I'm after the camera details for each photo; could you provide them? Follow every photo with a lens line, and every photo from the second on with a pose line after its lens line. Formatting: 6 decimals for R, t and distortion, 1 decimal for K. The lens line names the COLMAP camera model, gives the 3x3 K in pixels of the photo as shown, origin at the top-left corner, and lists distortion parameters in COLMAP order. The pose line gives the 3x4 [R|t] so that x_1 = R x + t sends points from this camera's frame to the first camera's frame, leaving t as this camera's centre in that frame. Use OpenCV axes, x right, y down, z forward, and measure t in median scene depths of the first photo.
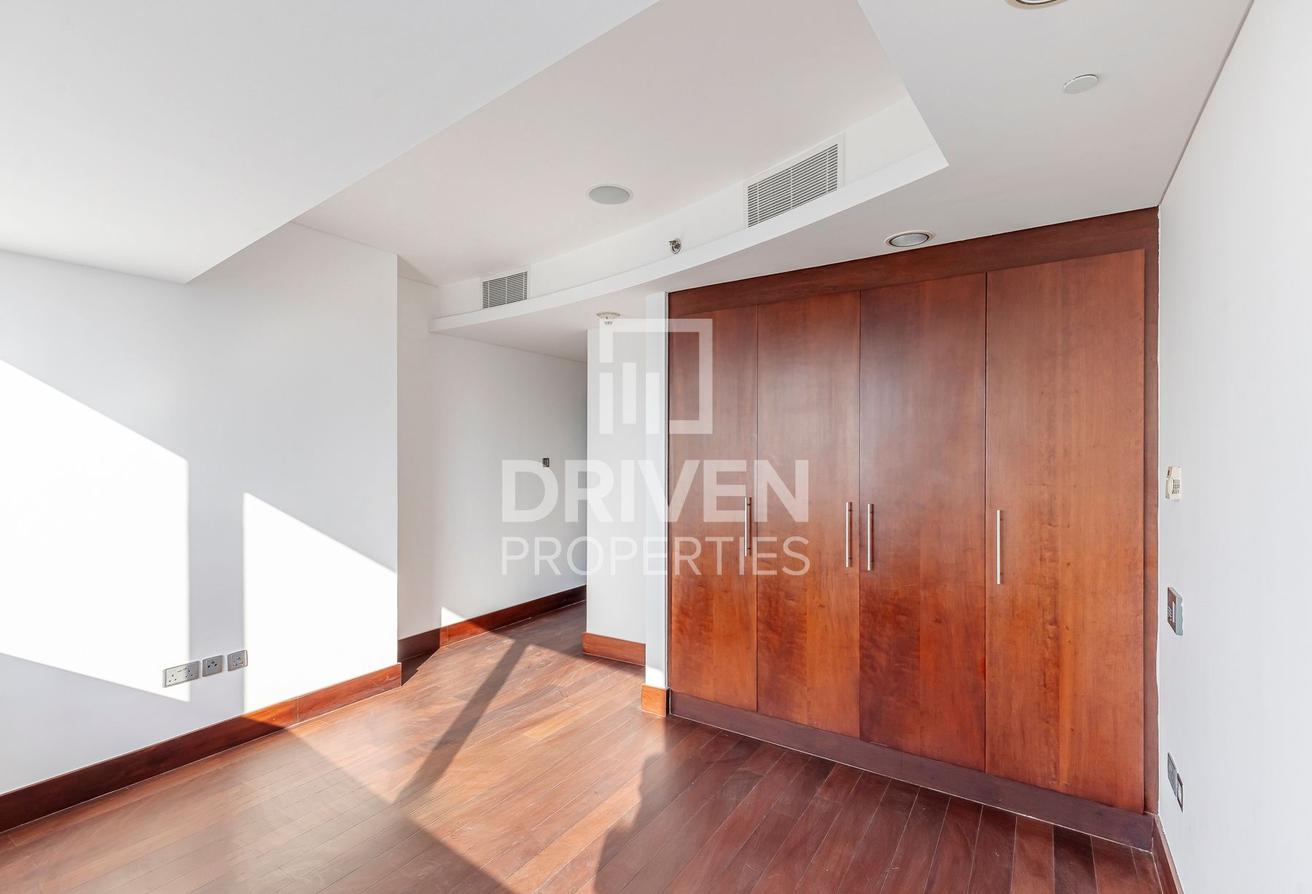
lens RADIAL K [[587.7, 0, 656.3], [0, 587.7, 460.6], [0, 0, 1]] dist [0.002226, 0.000410]
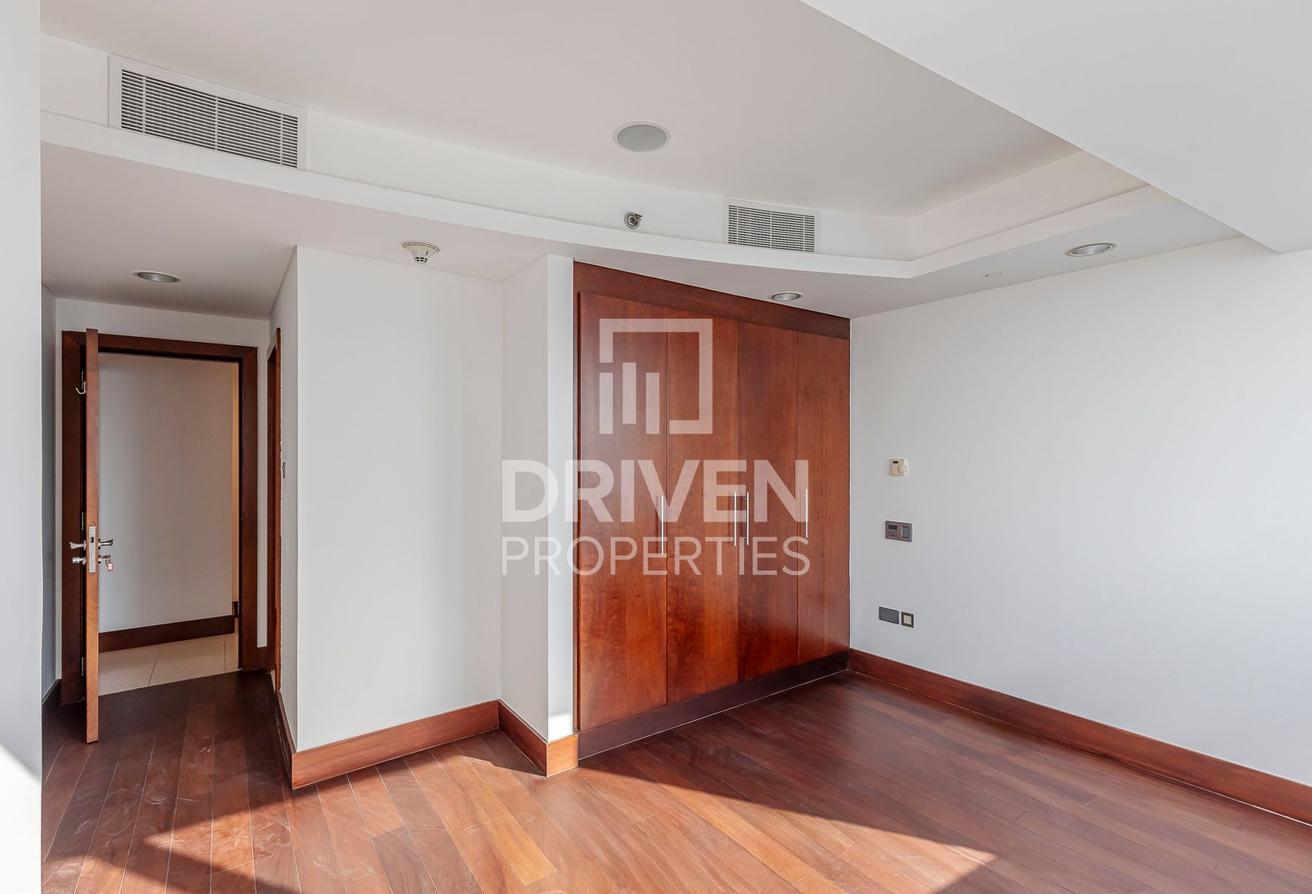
lens RADIAL K [[613.5, 0, 659.1], [0, 613.5, 453.9], [0, 0, 1]] dist [0.010005, 0.000213]
pose [[0.351723, -0.011002, 0.936039, -0.840930], [0.002684, 0.999939, 0.010745, -0.021299], [-0.936100, -0.001267, 0.351731, 0.643304]]
